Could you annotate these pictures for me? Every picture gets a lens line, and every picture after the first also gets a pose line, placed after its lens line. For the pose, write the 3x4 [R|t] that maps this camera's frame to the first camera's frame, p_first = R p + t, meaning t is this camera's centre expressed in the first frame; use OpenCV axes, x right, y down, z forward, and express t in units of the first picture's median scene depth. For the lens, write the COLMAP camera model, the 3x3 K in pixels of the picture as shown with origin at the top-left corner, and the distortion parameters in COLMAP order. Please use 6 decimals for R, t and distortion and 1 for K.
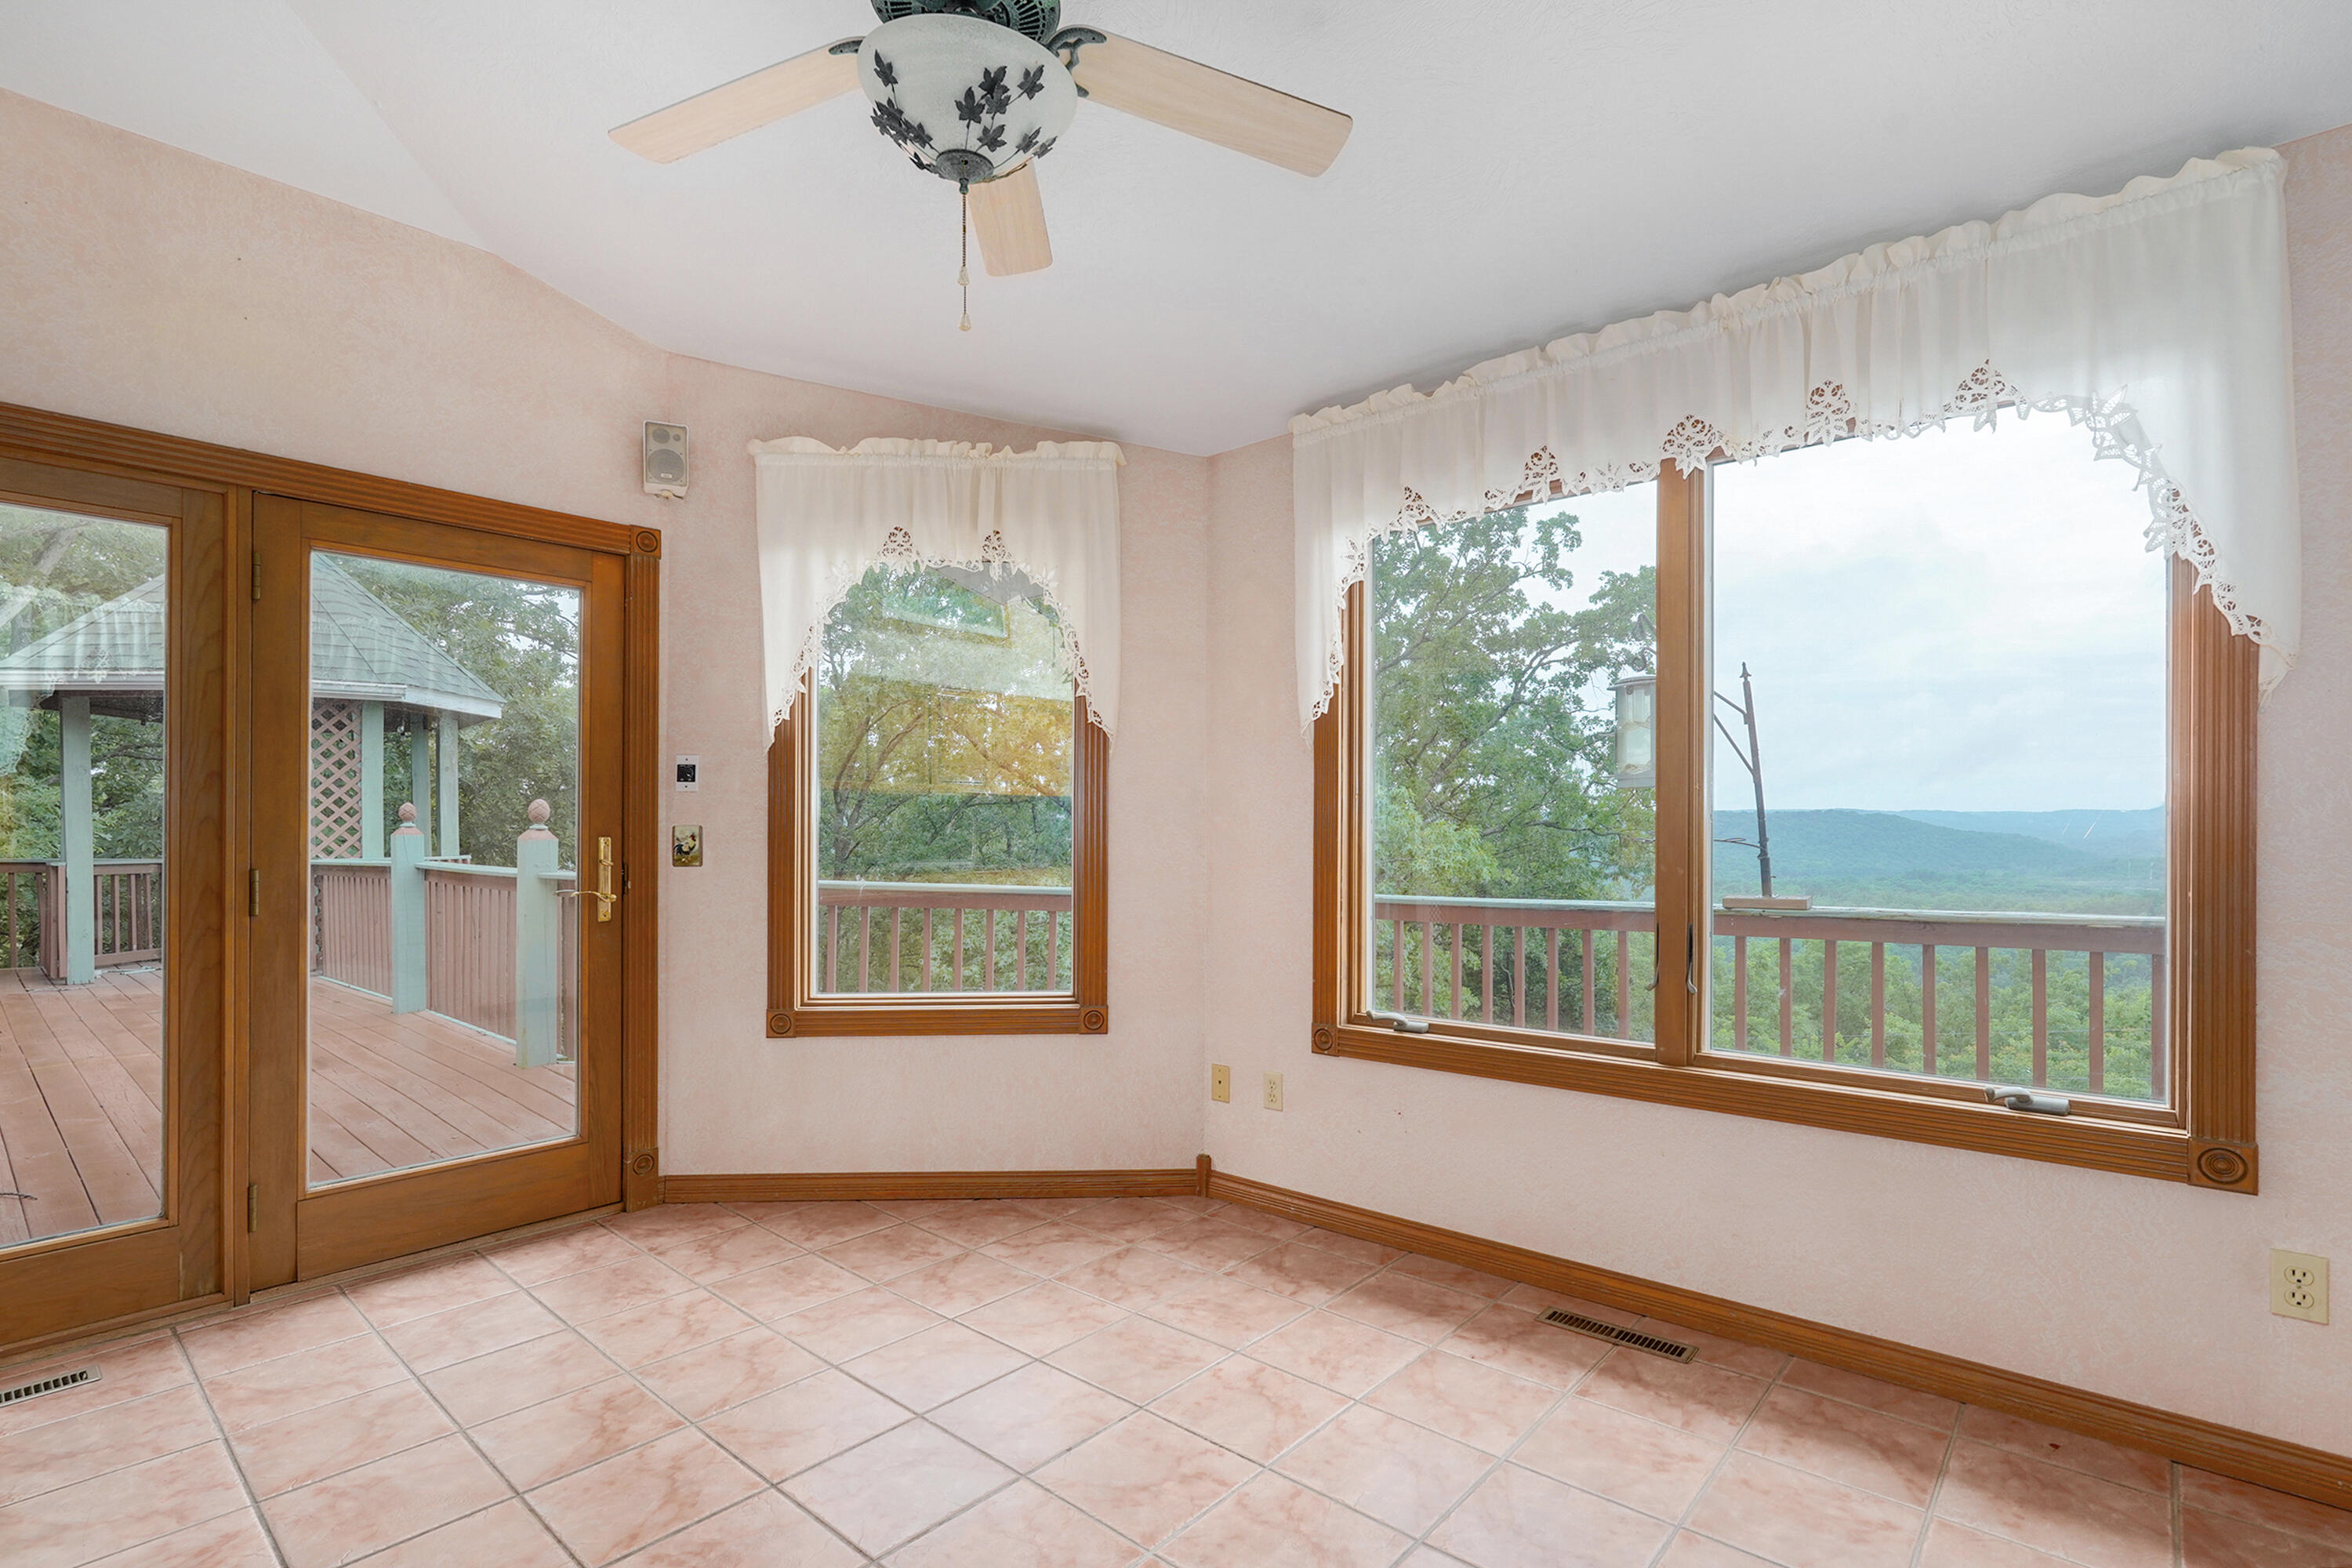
lens RADIAL K [[1102.0, 0, 1172.0], [0, 1102.0, 819.9], [0, 0, 1]] dist [-0.002359, 0.000601]
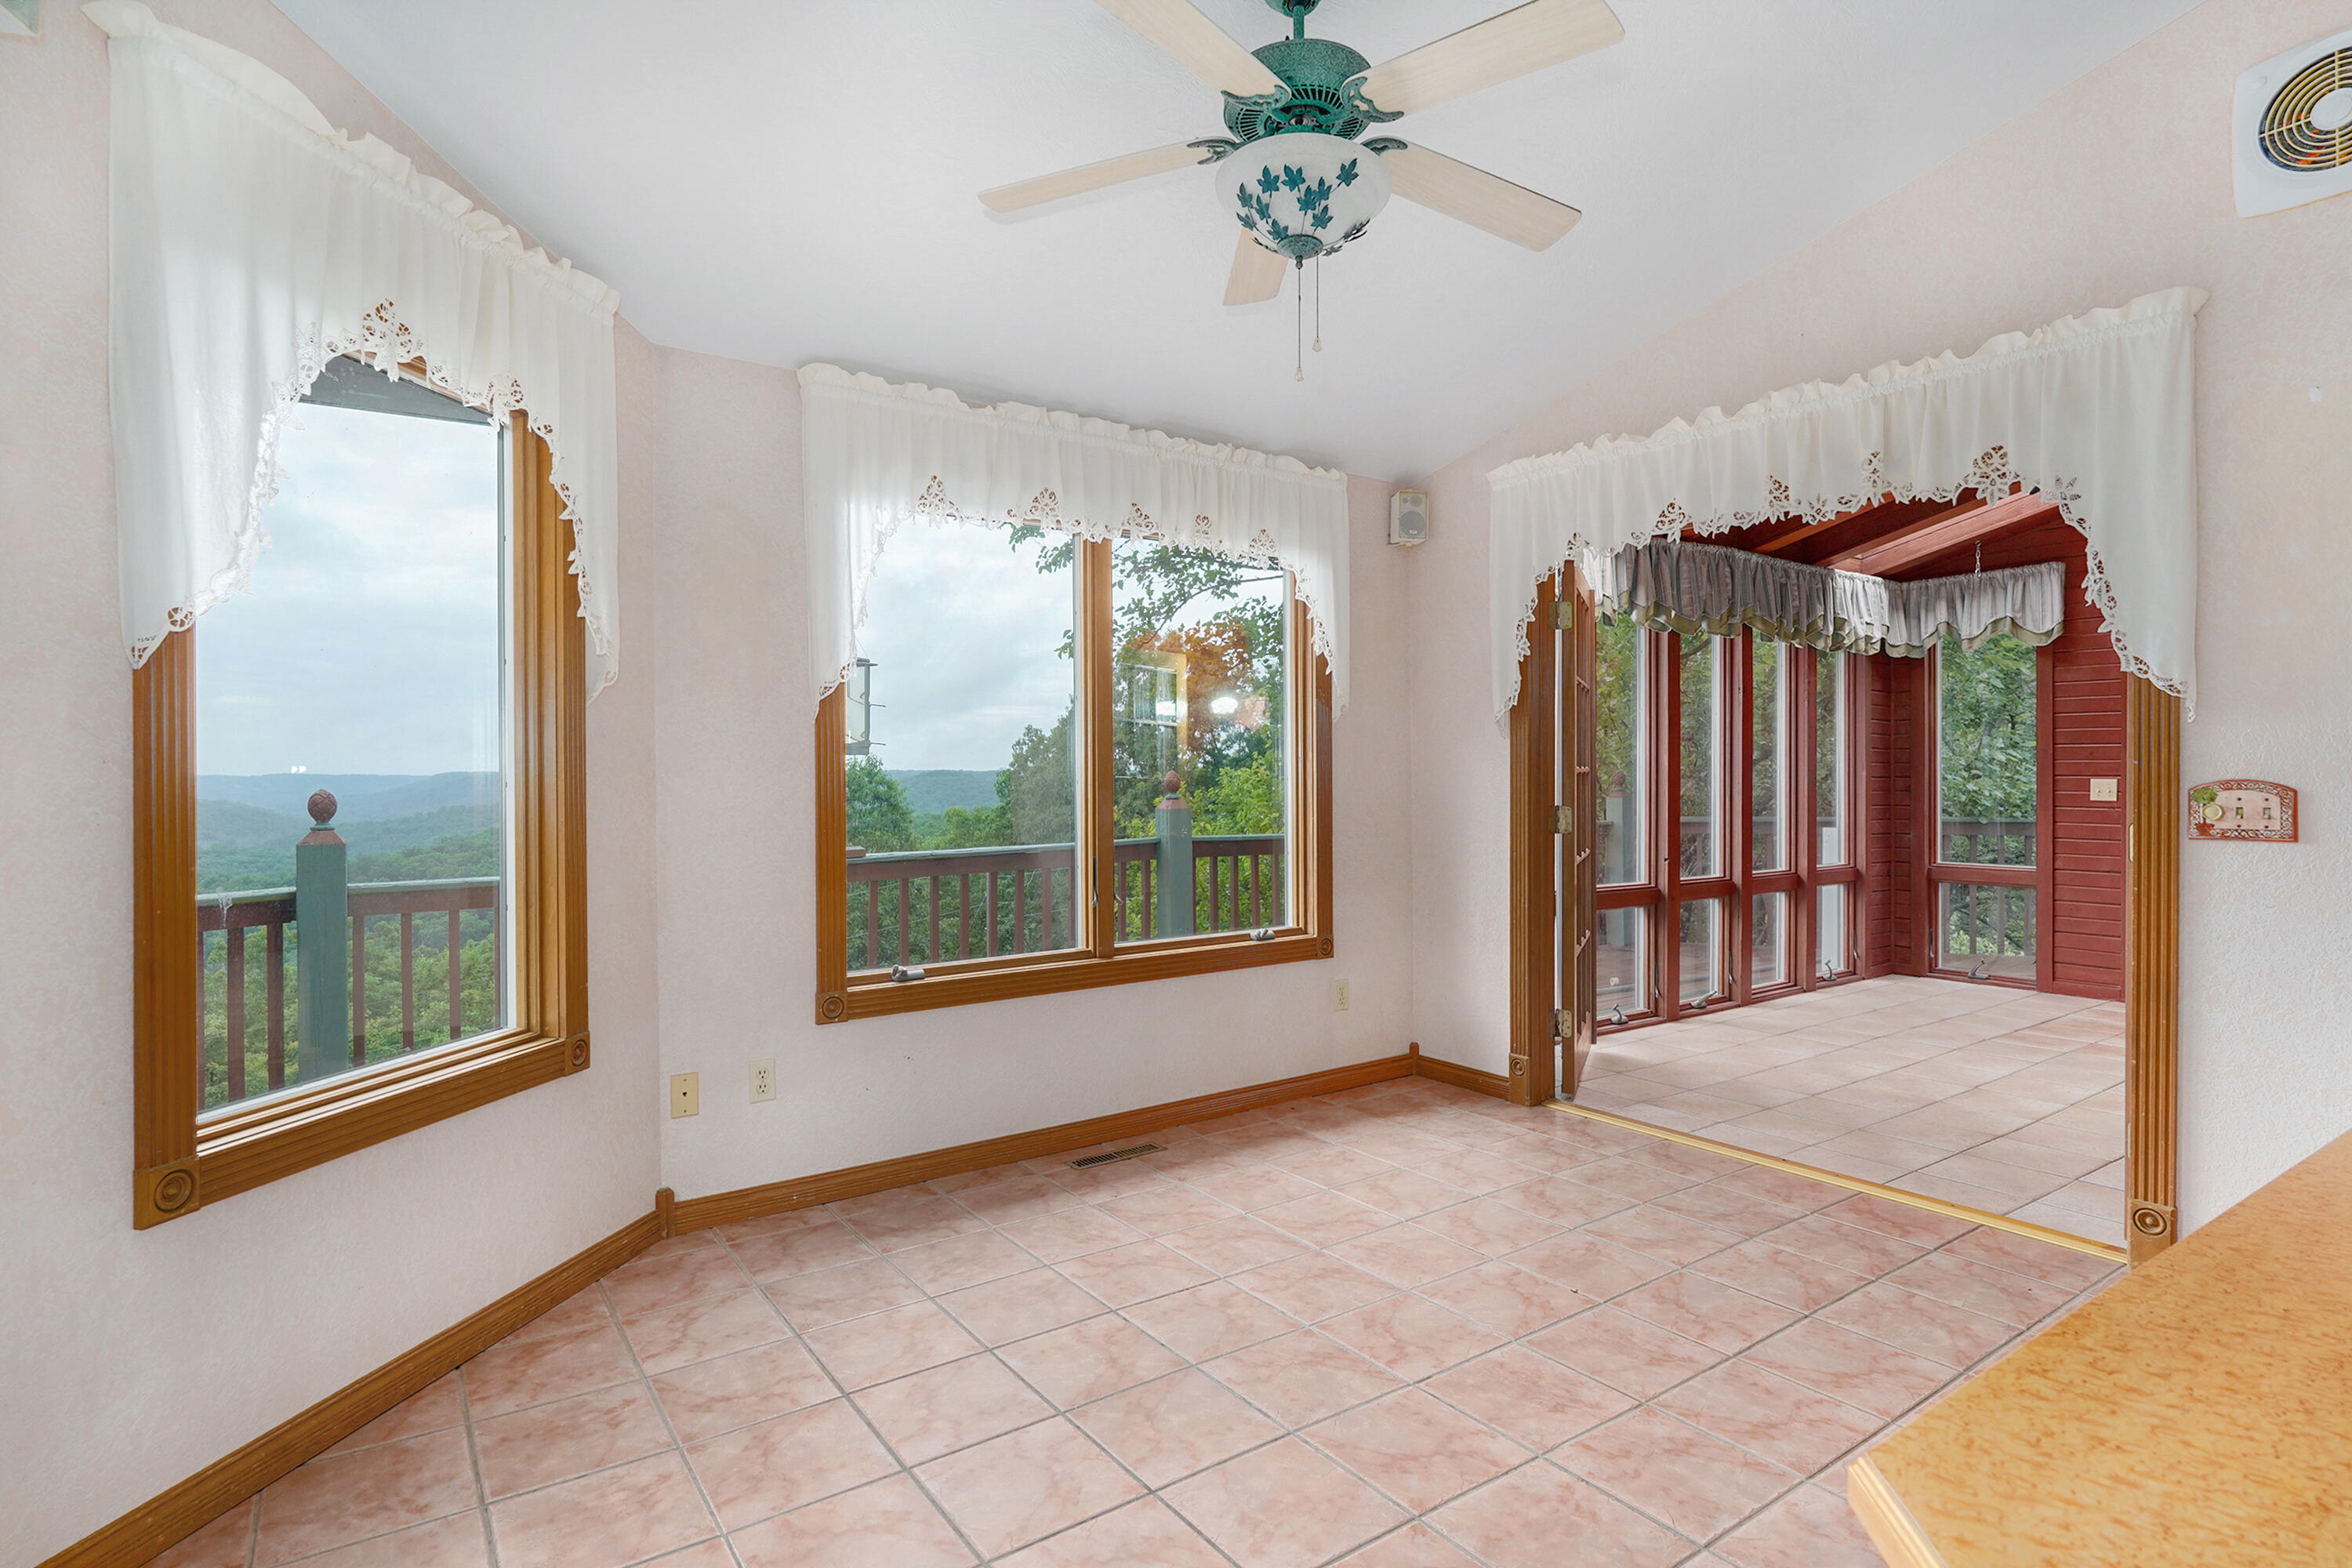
lens RADIAL K [[1204.8, 0, 1176.0], [0, 1204.8, 784.0], [0, 0, 1]] dist [-0.003652, 0.000081]
pose [[0.235428, -0.000939, 0.971891, -0.931183], [0.002296, 0.999997, 0.000410, 0.000681], [-0.971889, 0.002135, 0.235429, 0.507795]]
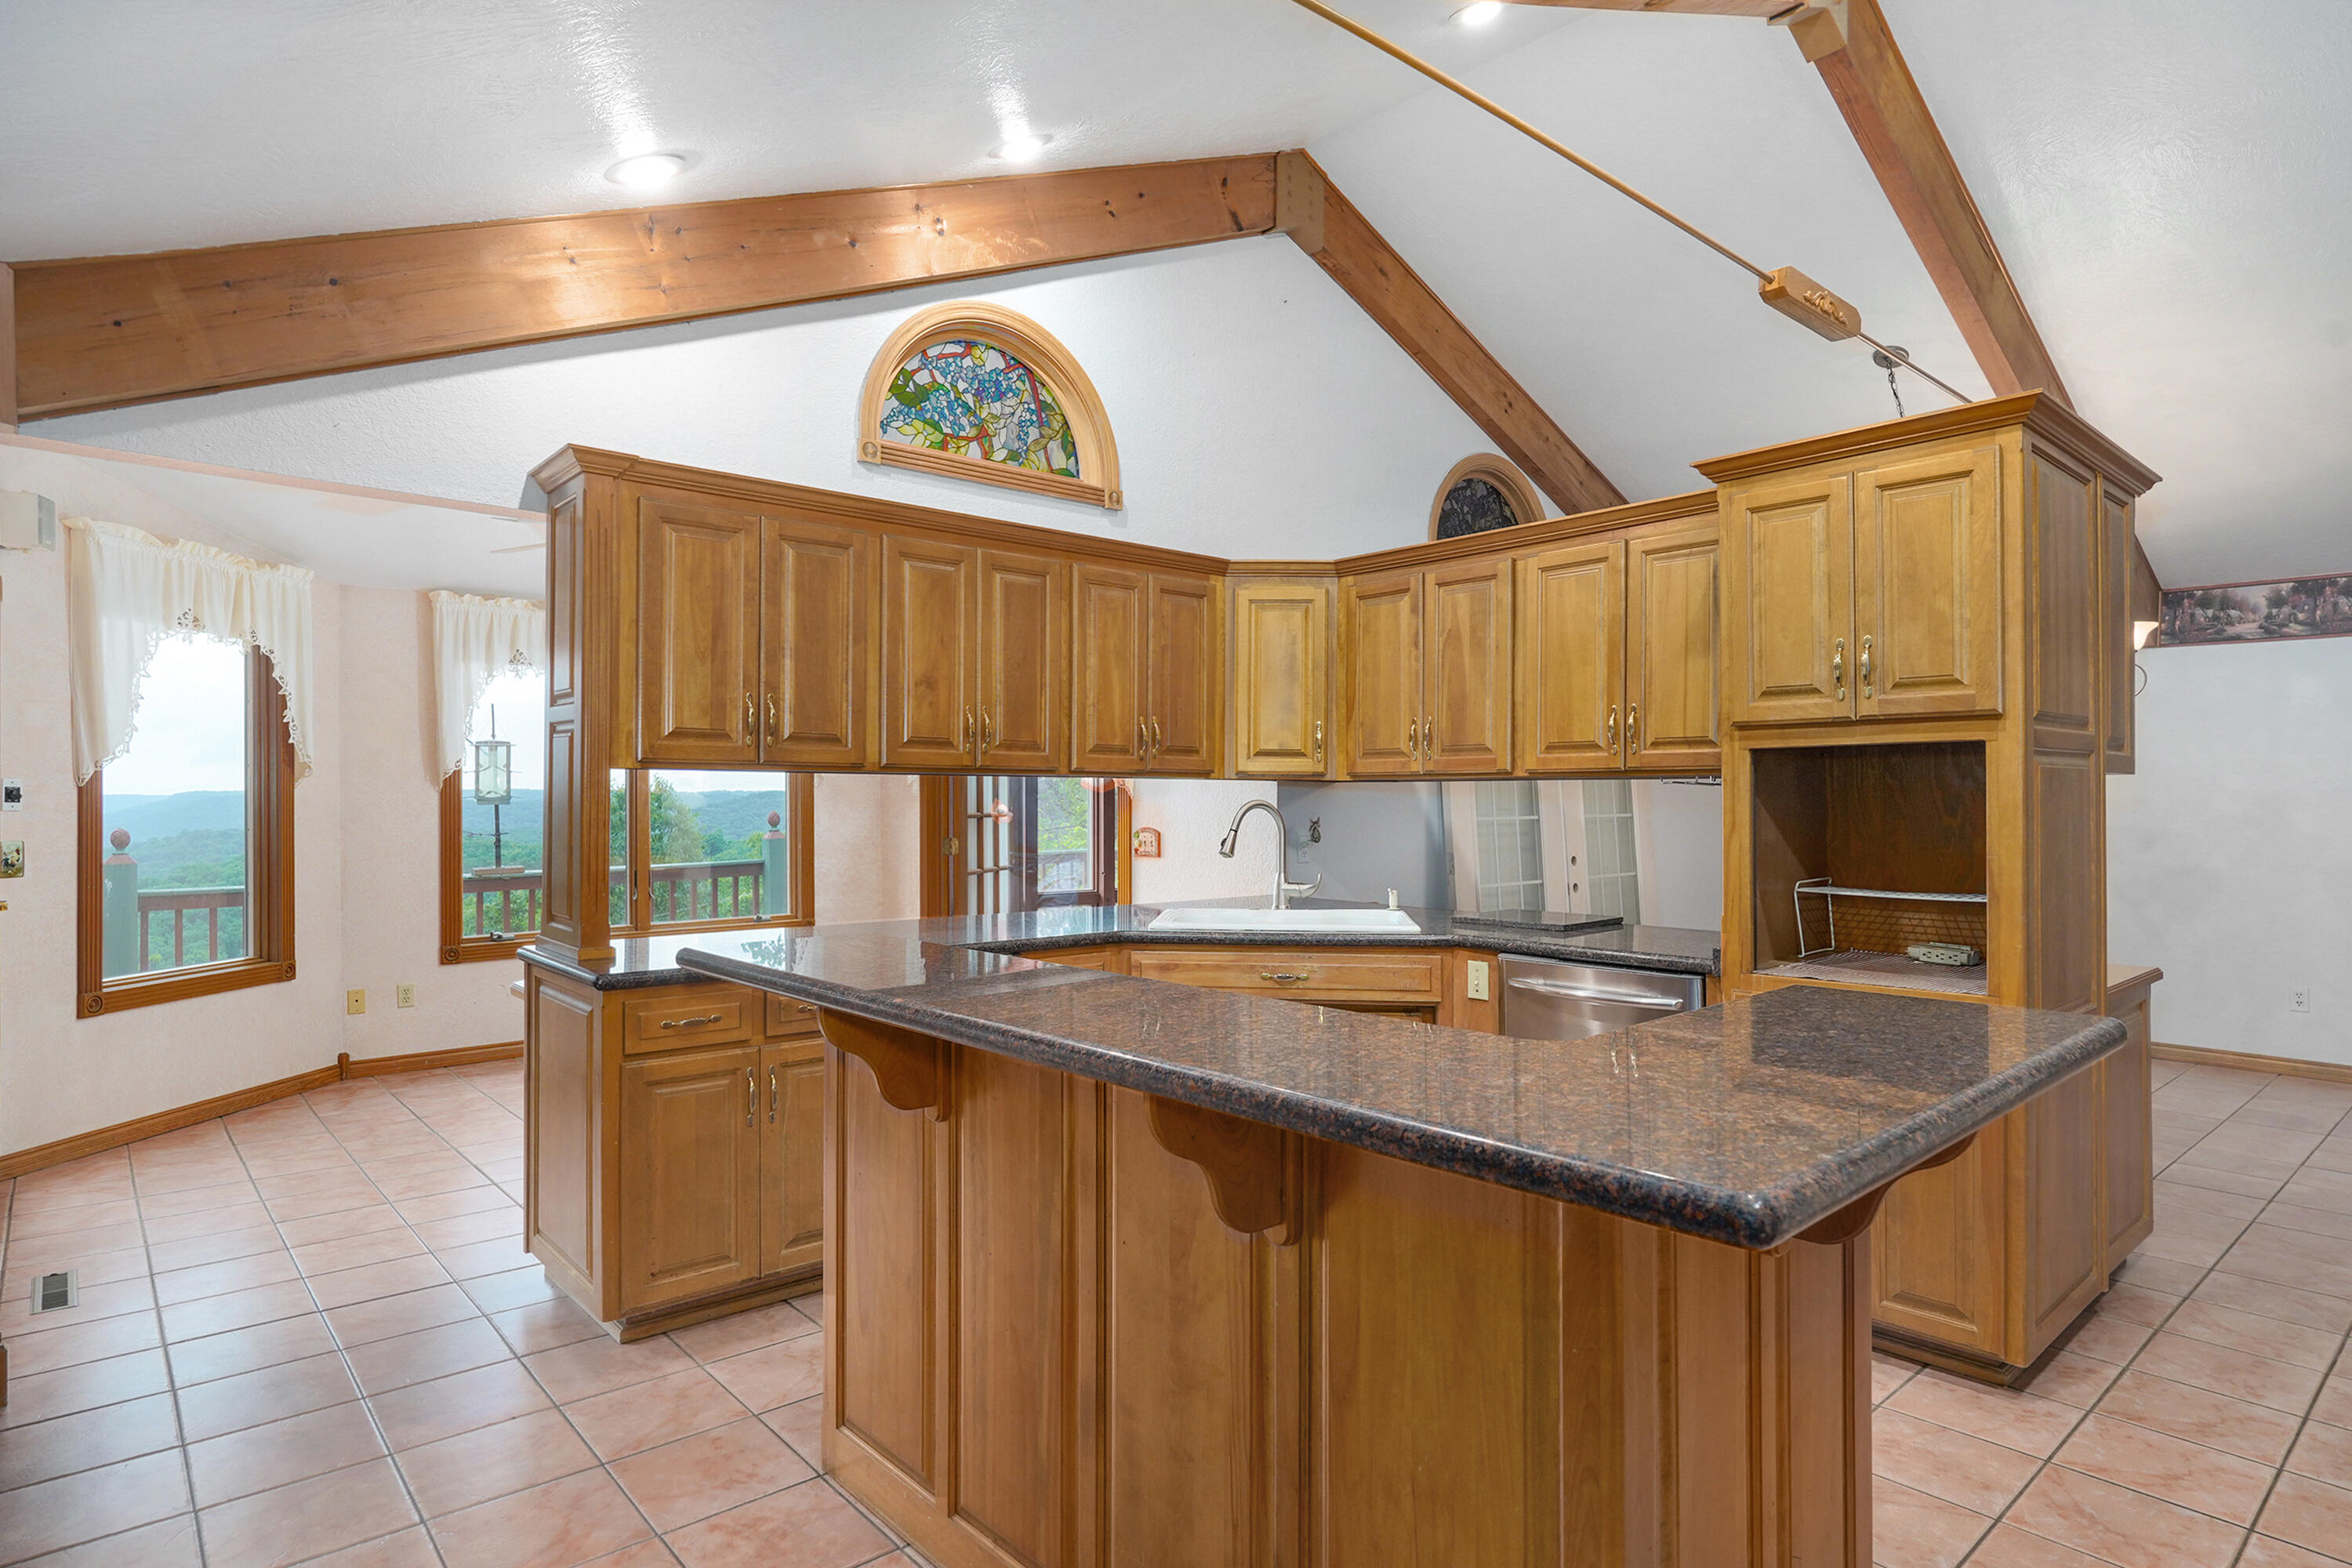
lens RADIAL K [[1257.7, 0, 1171.1], [0, 1257.7, 800.4], [0, 0, 1]] dist [0.000597, 0.000491]
pose [[0.122715, 0.005243, 0.992428, -1.873567], [0.000814, 0.999985, -0.005384, -0.034428], [-0.992442, 0.001468, 0.122709, -0.396050]]
